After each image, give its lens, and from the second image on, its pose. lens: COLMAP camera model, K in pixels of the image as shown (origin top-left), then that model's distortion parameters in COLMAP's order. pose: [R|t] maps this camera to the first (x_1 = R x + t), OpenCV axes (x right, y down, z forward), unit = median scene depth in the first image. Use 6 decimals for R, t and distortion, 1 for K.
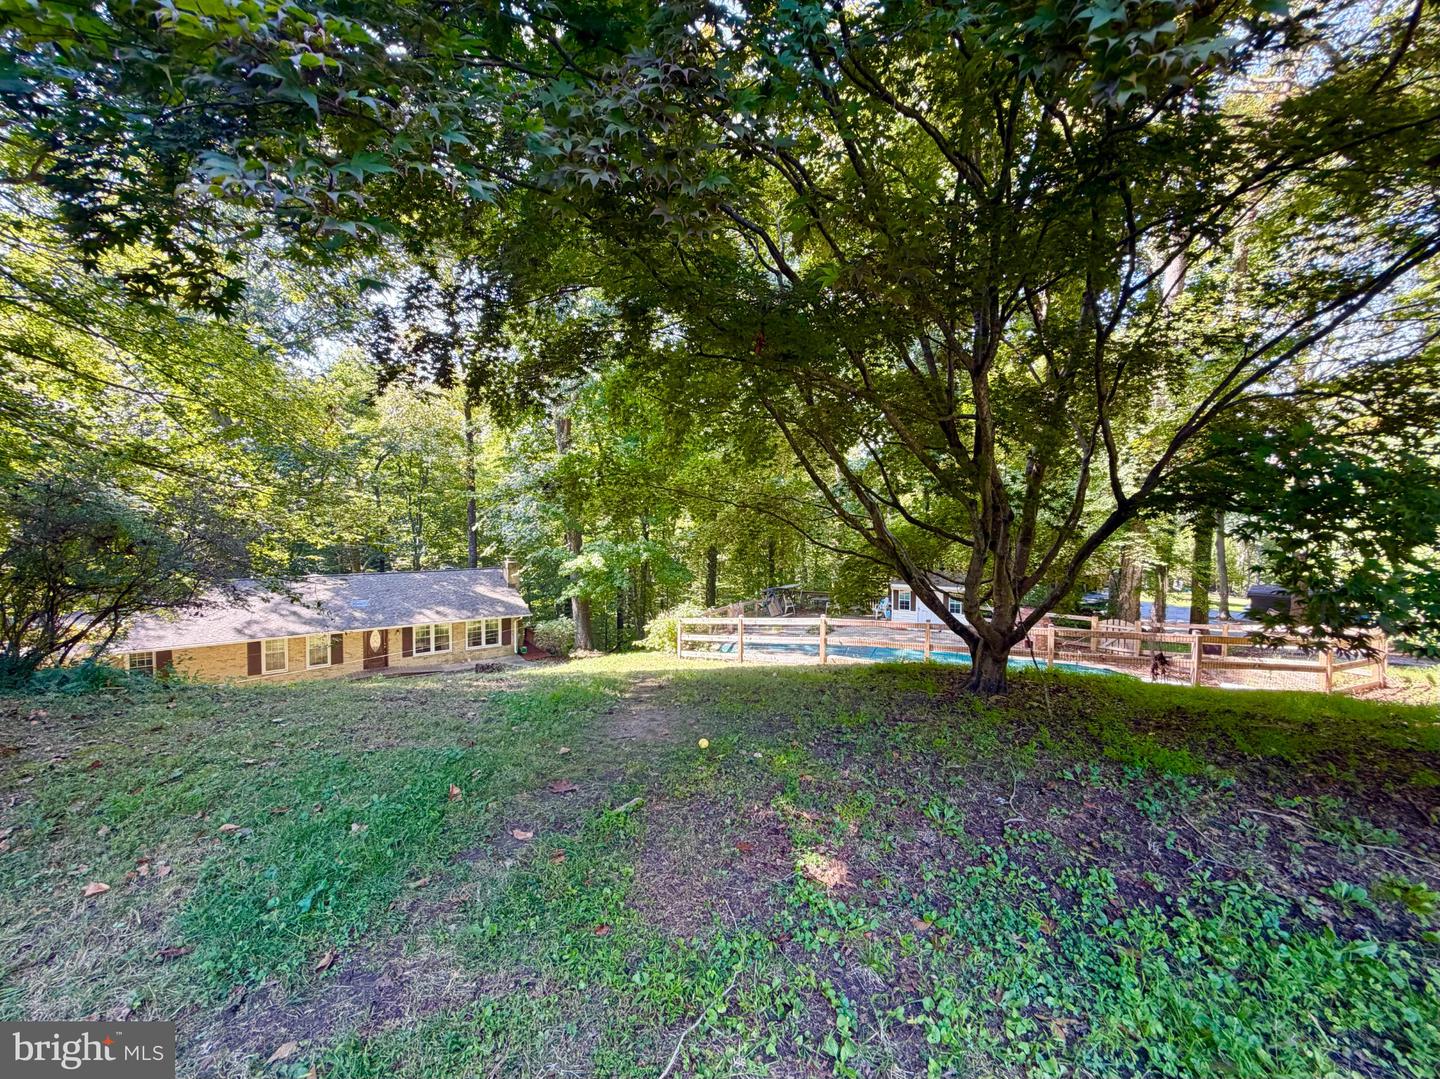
lens RADIAL K [[577.3, 0, 718.8], [0, 577.3, 537.5], [0, 0, 1]] dist [-0.004064, -0.000526]
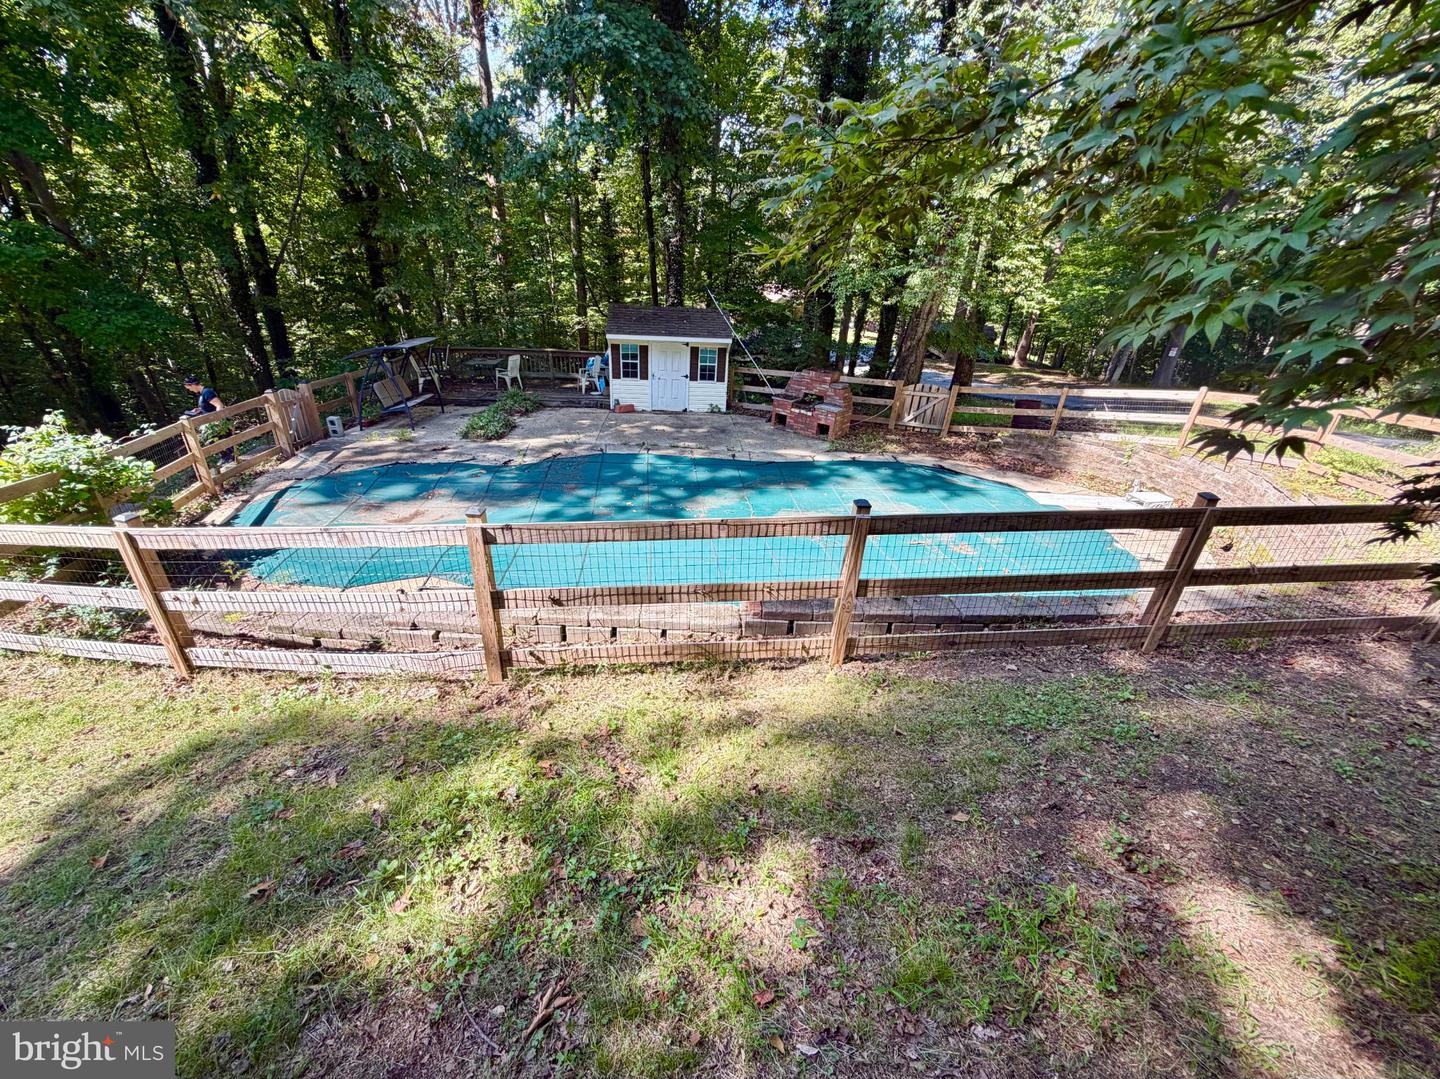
lens RADIAL K [[577.3, 0, 713.5], [0, 577.3, 541.7], [0, 0, 1]] dist [-0.004064, -0.000526]
pose [[0.865878, -0.188941, 0.463202, 0.074463], [-0.029065, 0.905367, 0.423635, 0.019132], [-0.499410, -0.380279, 0.778446, 0.368907]]
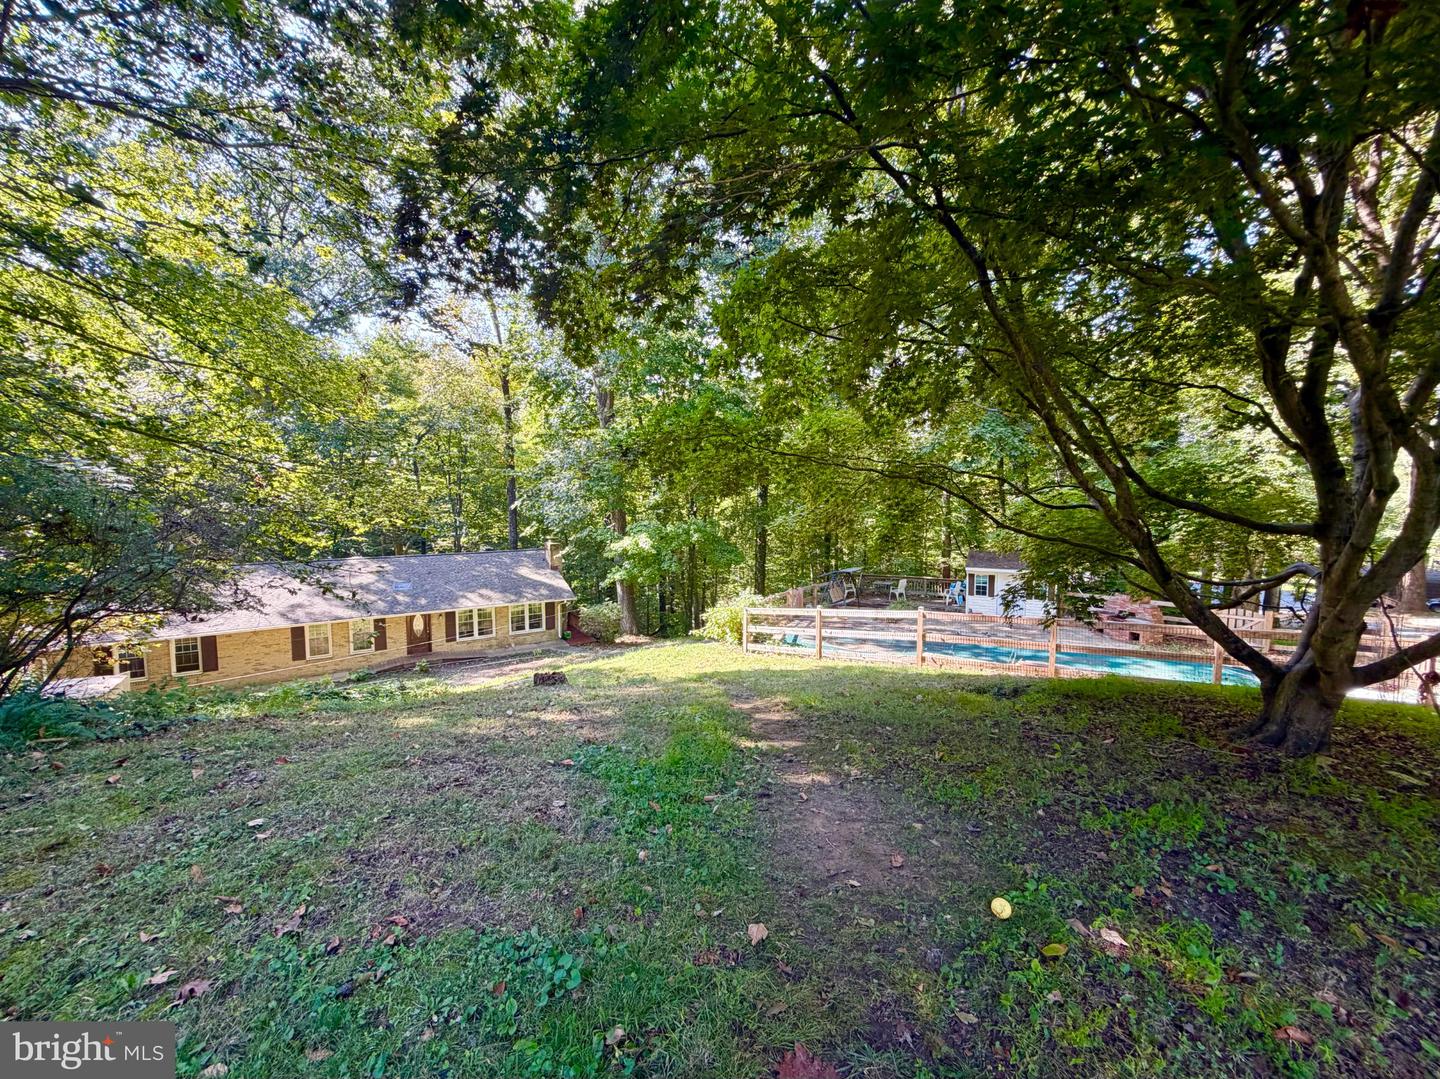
lens RADIAL K [[577.3, 0, 714.0], [0, 577.3, 538.5], [0, 0, 1]] dist [-0.004064, -0.000526]
pose [[0.998041, -0.002208, -0.062523, -0.035533], [0.004624, 0.999247, 0.038511, -0.001332], [0.062390, -0.038725, 0.997300, 0.063511]]
